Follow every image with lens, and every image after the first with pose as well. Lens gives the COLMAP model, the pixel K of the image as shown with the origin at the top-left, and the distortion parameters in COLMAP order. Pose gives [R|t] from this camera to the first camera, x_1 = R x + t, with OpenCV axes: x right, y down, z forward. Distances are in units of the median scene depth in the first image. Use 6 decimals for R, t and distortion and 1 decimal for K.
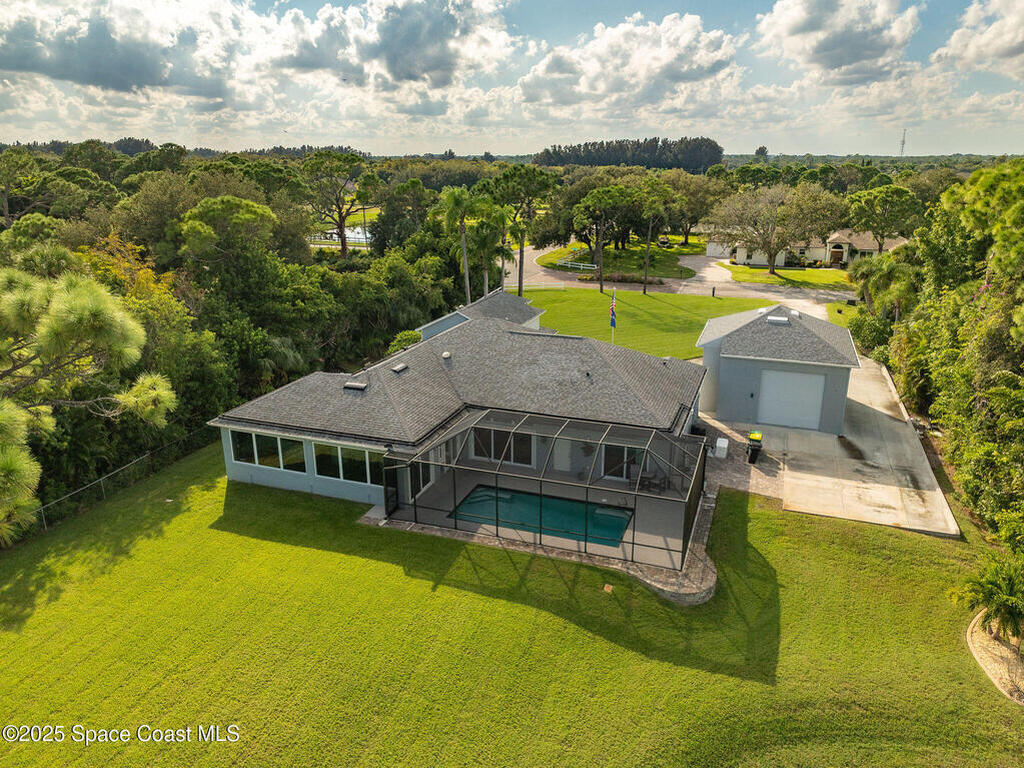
lens RADIAL K [[759.4, 0, 518.3], [0, 759.4, 393.7], [0, 0, 1]] dist [-0.015808, 0.021202]
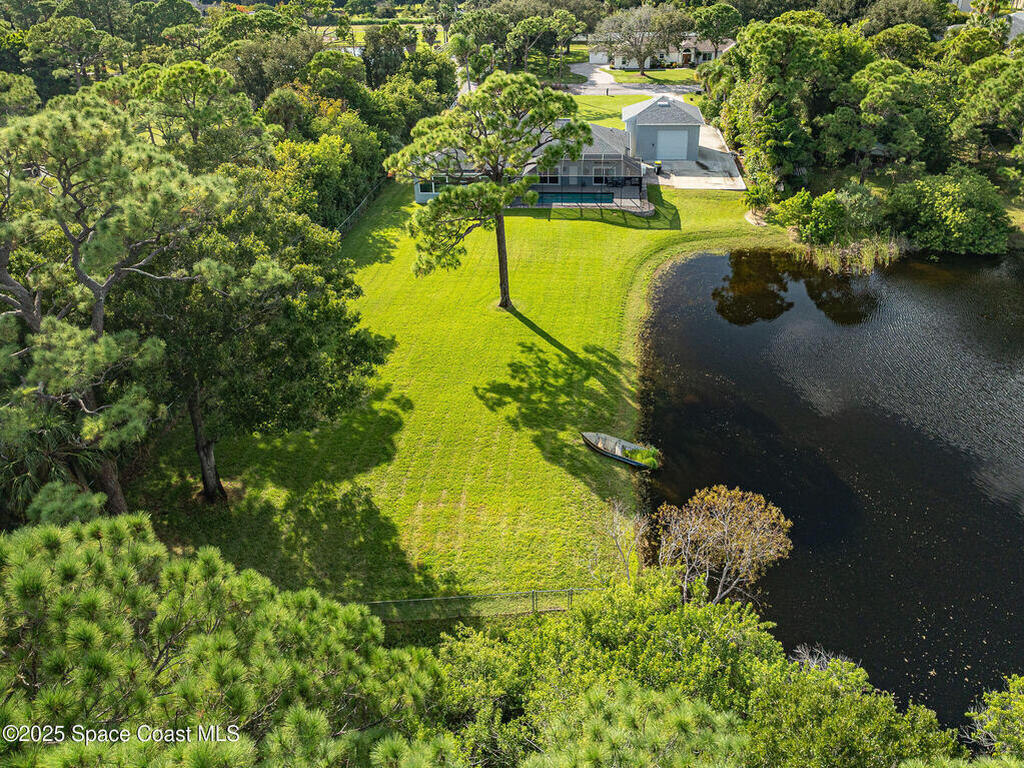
lens RADIAL K [[759.4, 0, 519.5], [0, 759.4, 383.8], [0, 0, 1]] dist [-0.015808, 0.021202]
pose [[0.978543, -0.130409, 0.159519, -0.342915], [0.092391, 0.969733, 0.226012, 0.102657], [-0.184164, -0.206424, 0.960975, -0.765595]]
